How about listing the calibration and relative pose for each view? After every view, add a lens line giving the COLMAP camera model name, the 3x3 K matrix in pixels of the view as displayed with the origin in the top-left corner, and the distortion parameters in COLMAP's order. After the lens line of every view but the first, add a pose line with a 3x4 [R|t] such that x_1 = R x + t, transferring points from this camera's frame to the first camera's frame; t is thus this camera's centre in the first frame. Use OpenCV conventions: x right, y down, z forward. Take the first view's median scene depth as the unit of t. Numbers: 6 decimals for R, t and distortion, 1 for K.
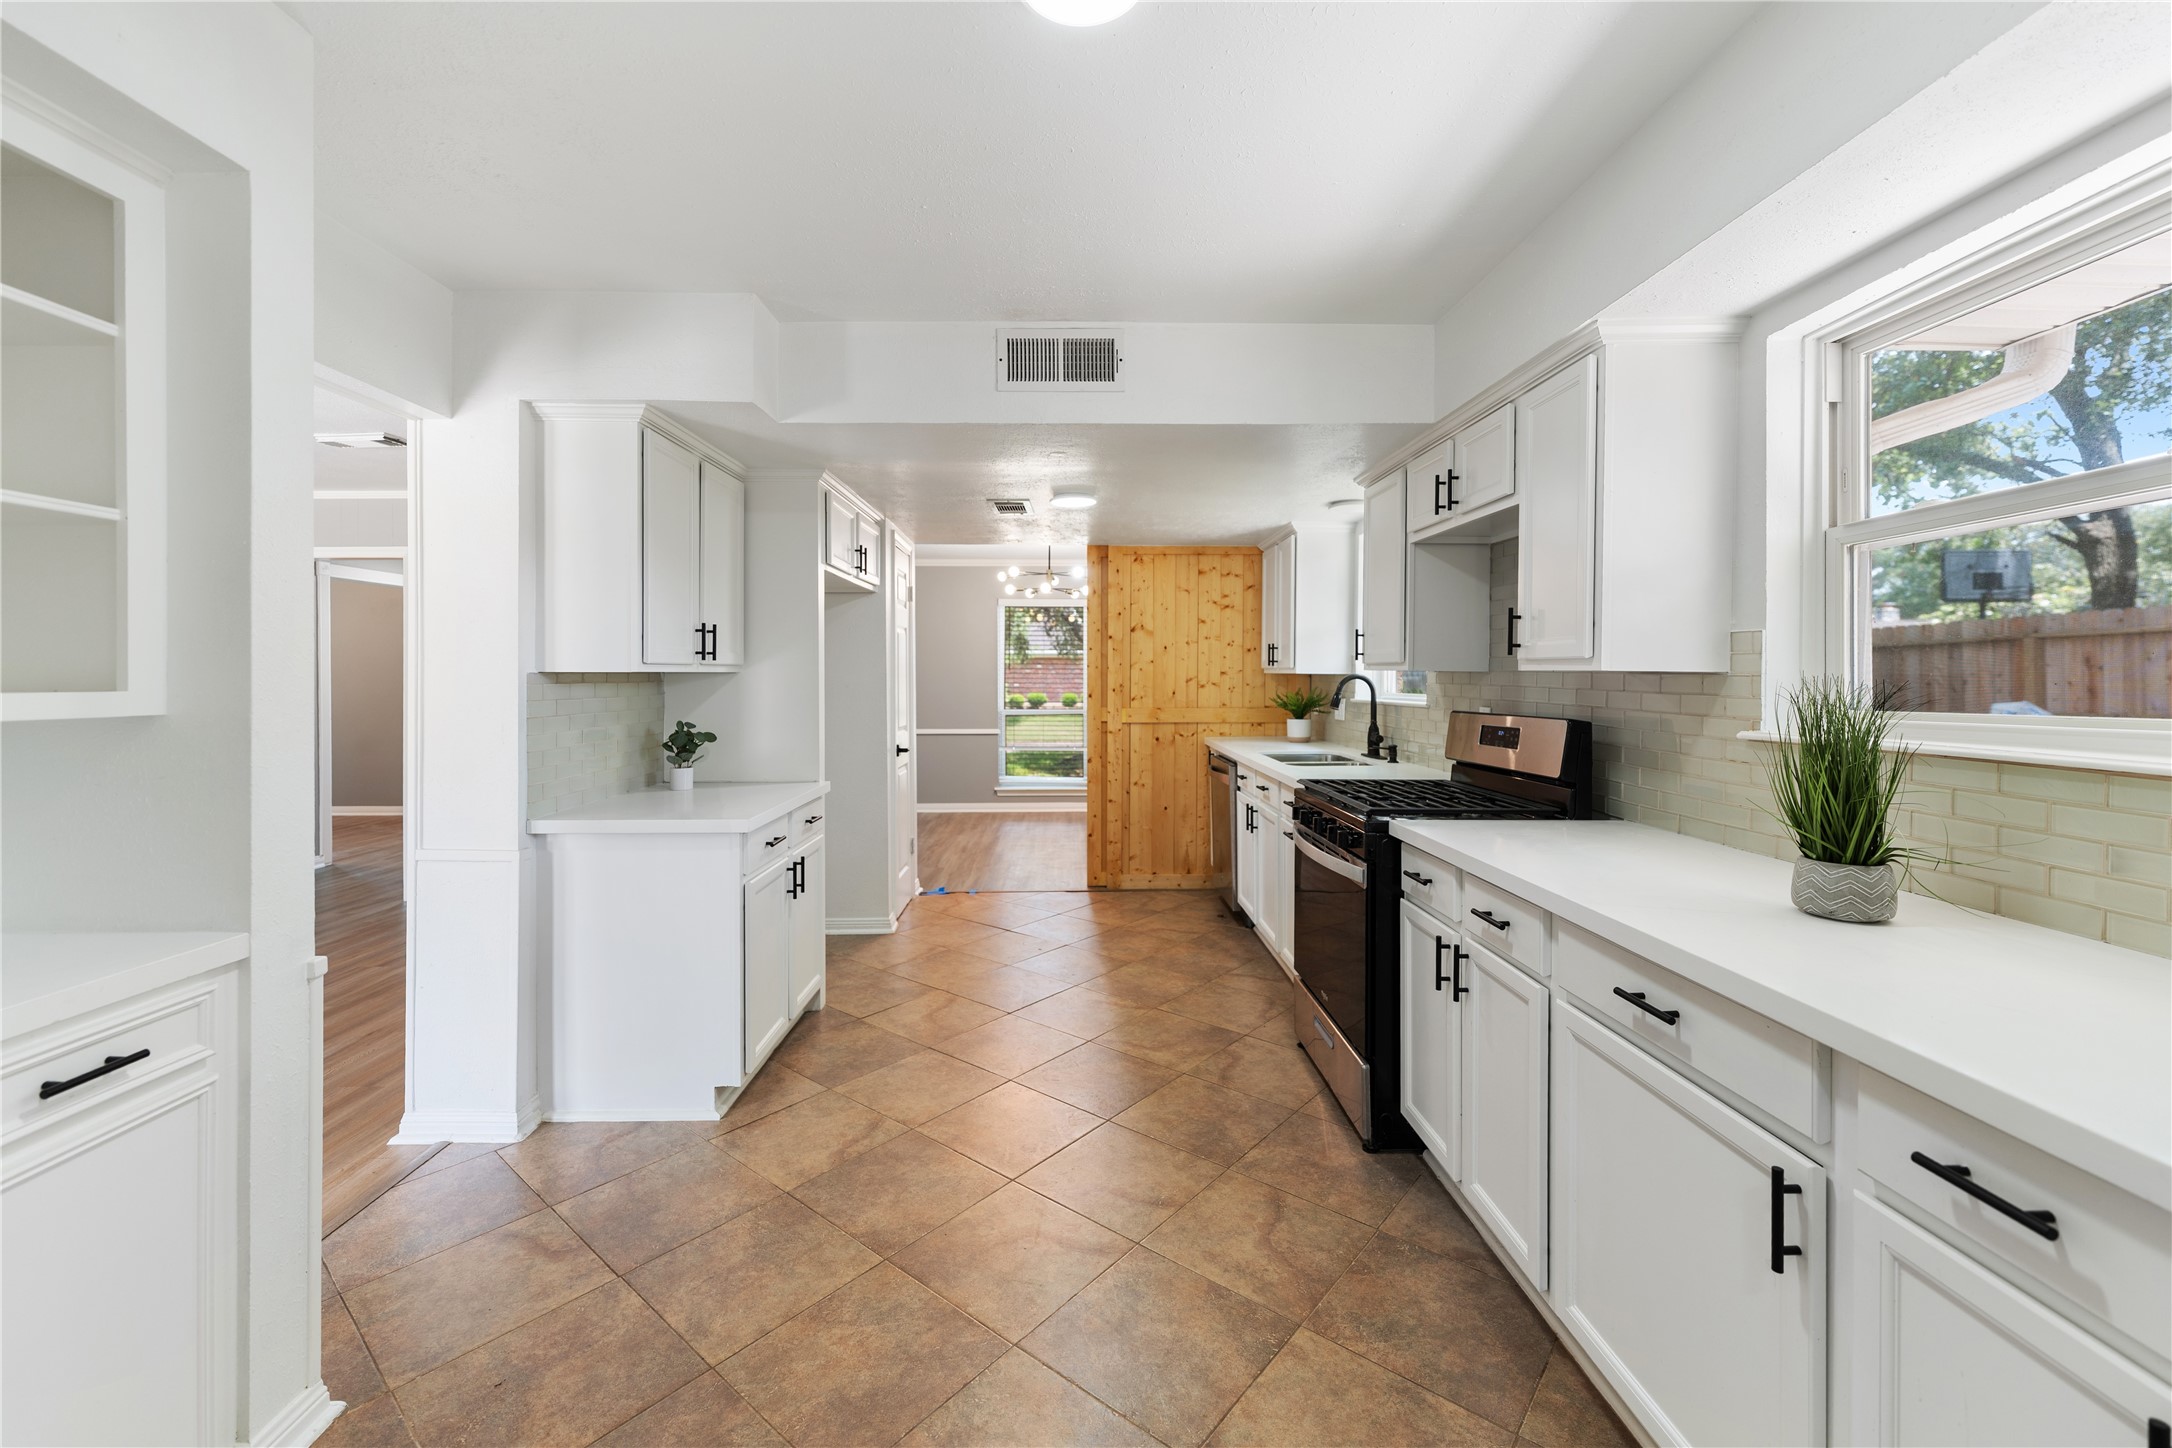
lens RADIAL K [[875.5, 0, 1096.7], [0, 875.5, 671.9], [0, 0, 1]] dist [0.000926, 0.000609]
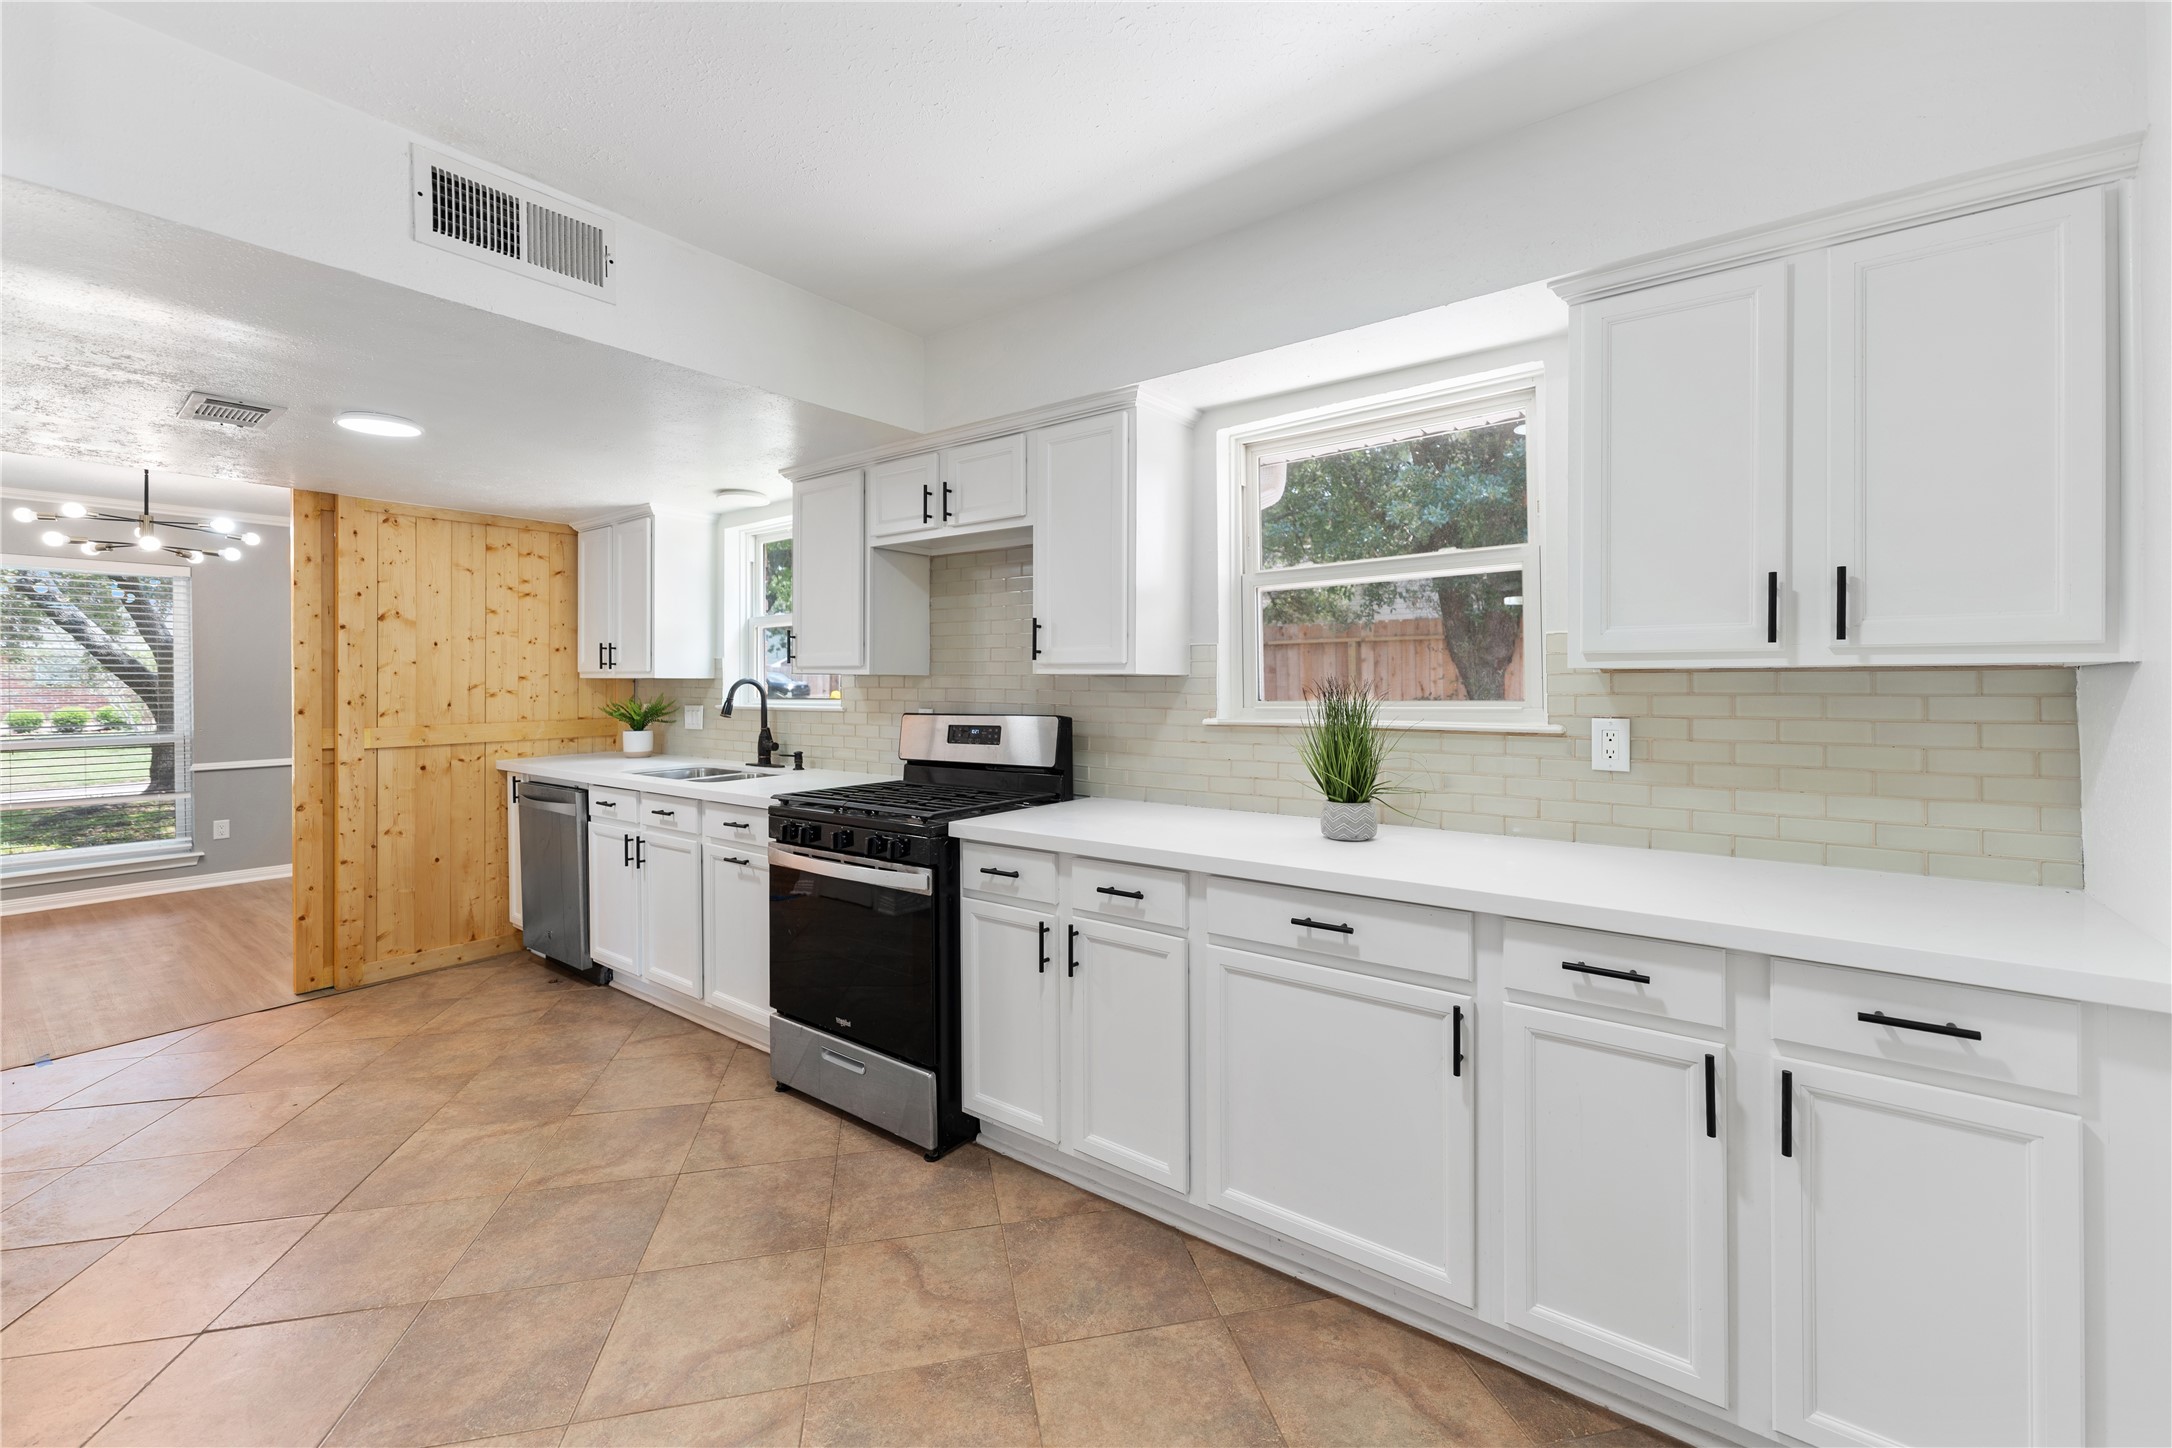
lens RADIAL K [[875.5, 0, 1067.6], [0, 875.5, 674.6], [0, 0, 1]] dist [0.000926, 0.000609]
pose [[0.633605, -0.000546, 0.773657, -0.314955], [0.002298, 0.999997, -0.001176, 0.000738], [-0.773654, 0.002523, 0.633604, 0.224508]]
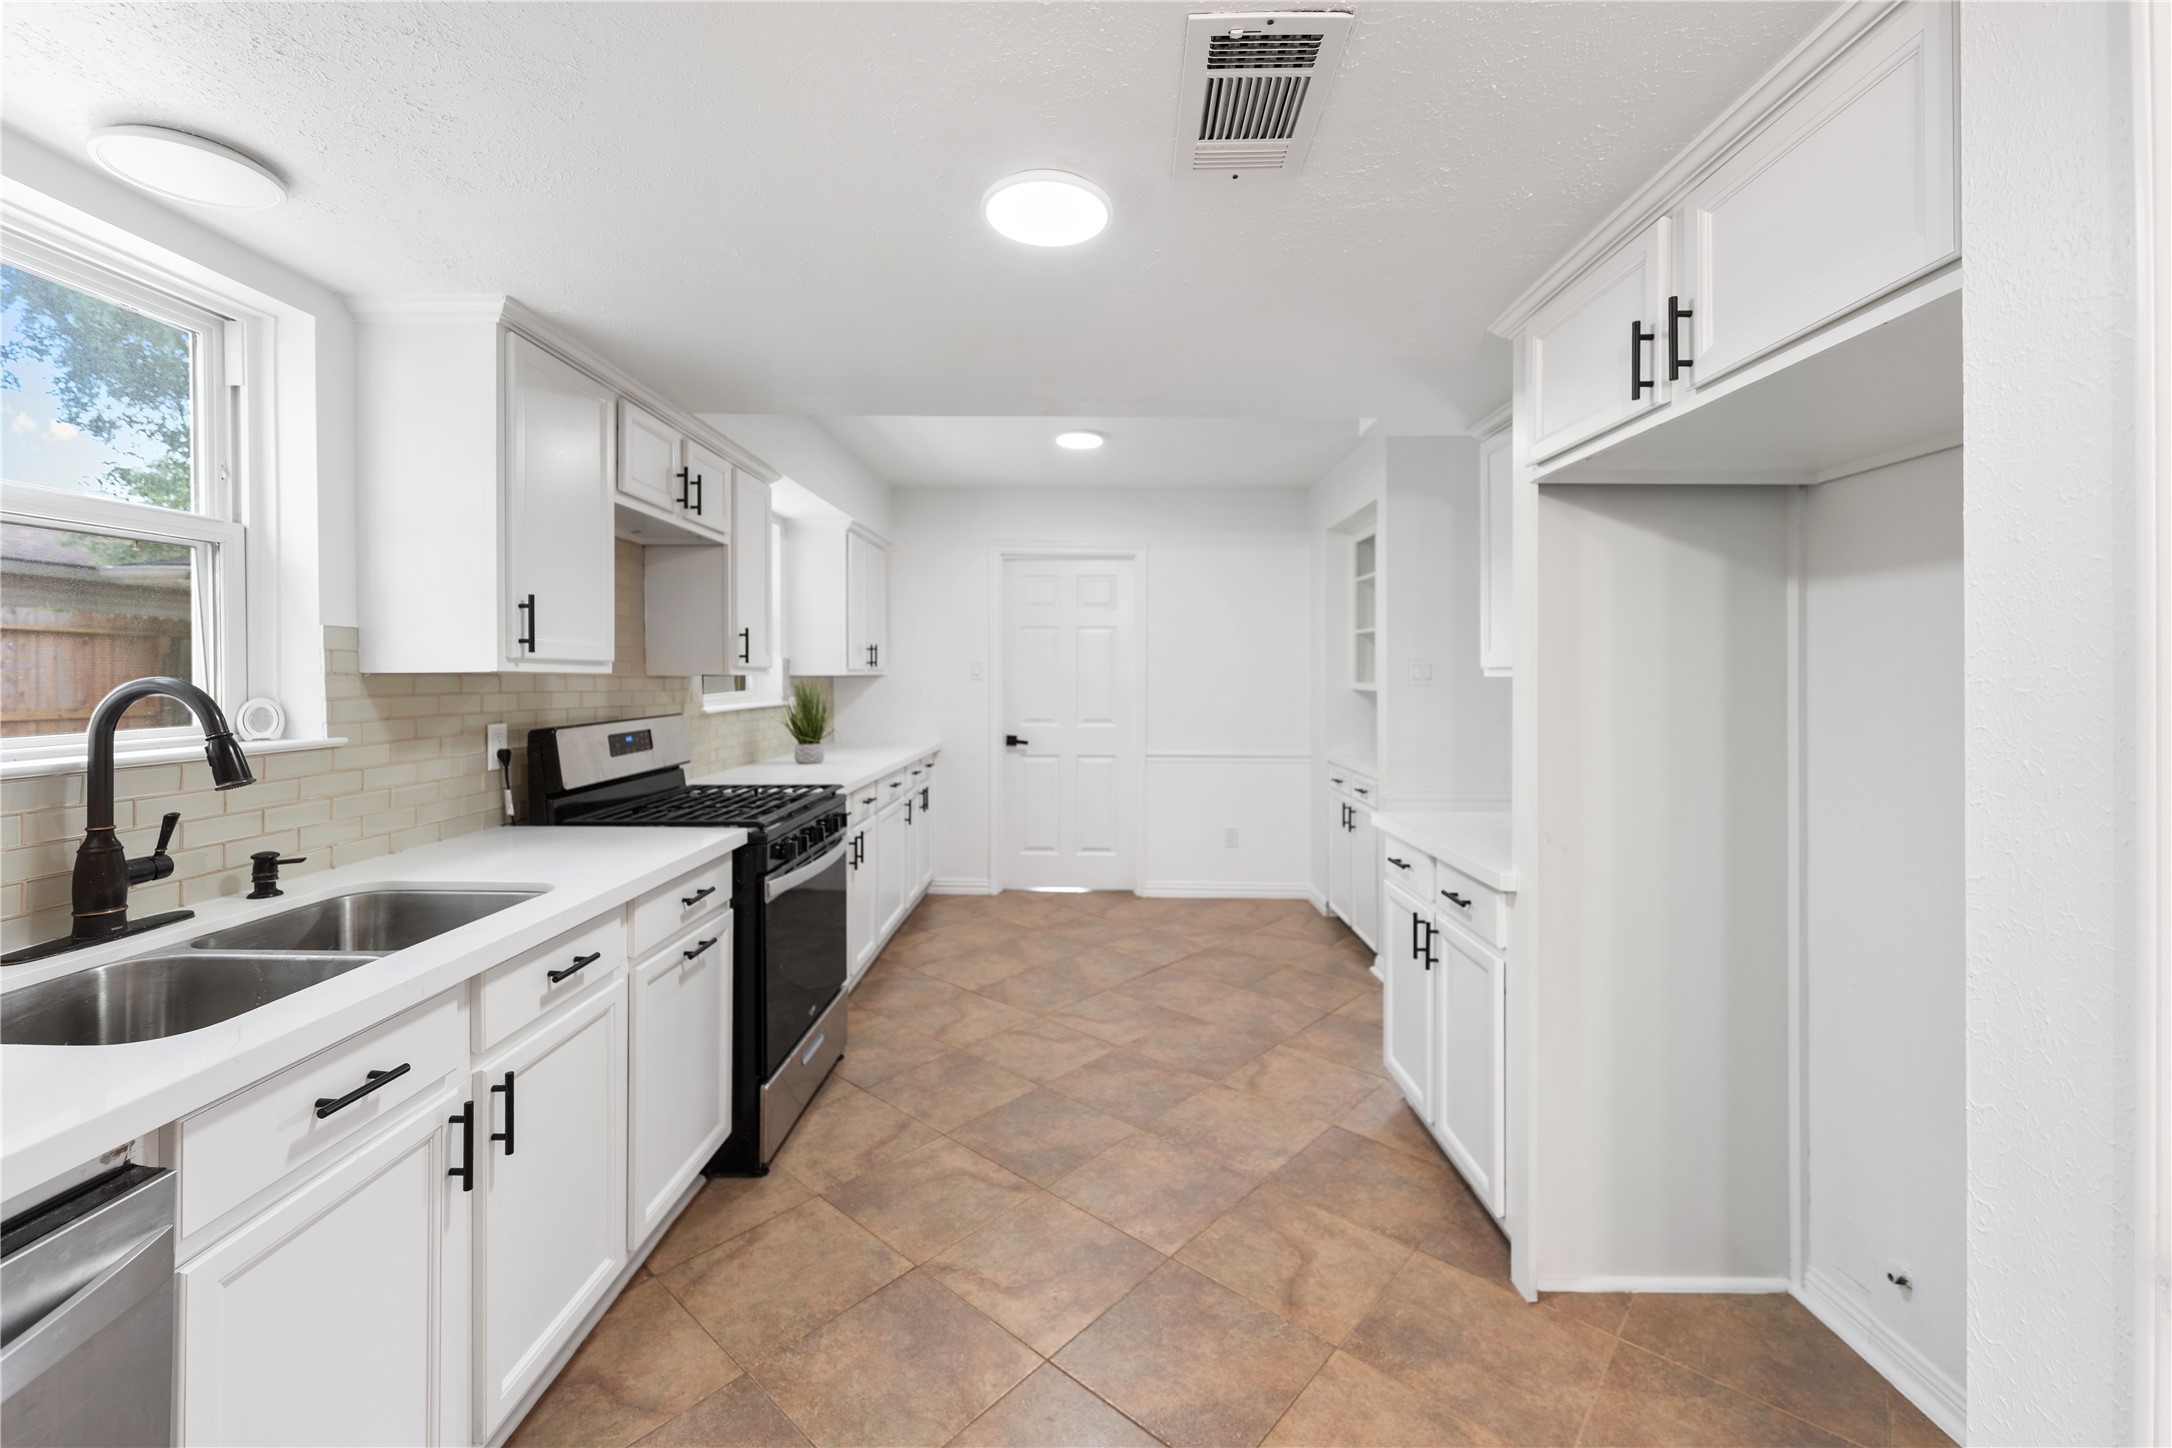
lens RADIAL K [[875.5, 0, 1112.1], [0, 875.5, 684.3], [0, 0, 1]] dist [0.000926, 0.000609]
pose [[-0.999884, -0.002436, 0.015019, -0.085315], [-0.002344, 0.999978, 0.006126, 0.003219], [-0.015033, 0.006090, -0.999868, 1.980802]]
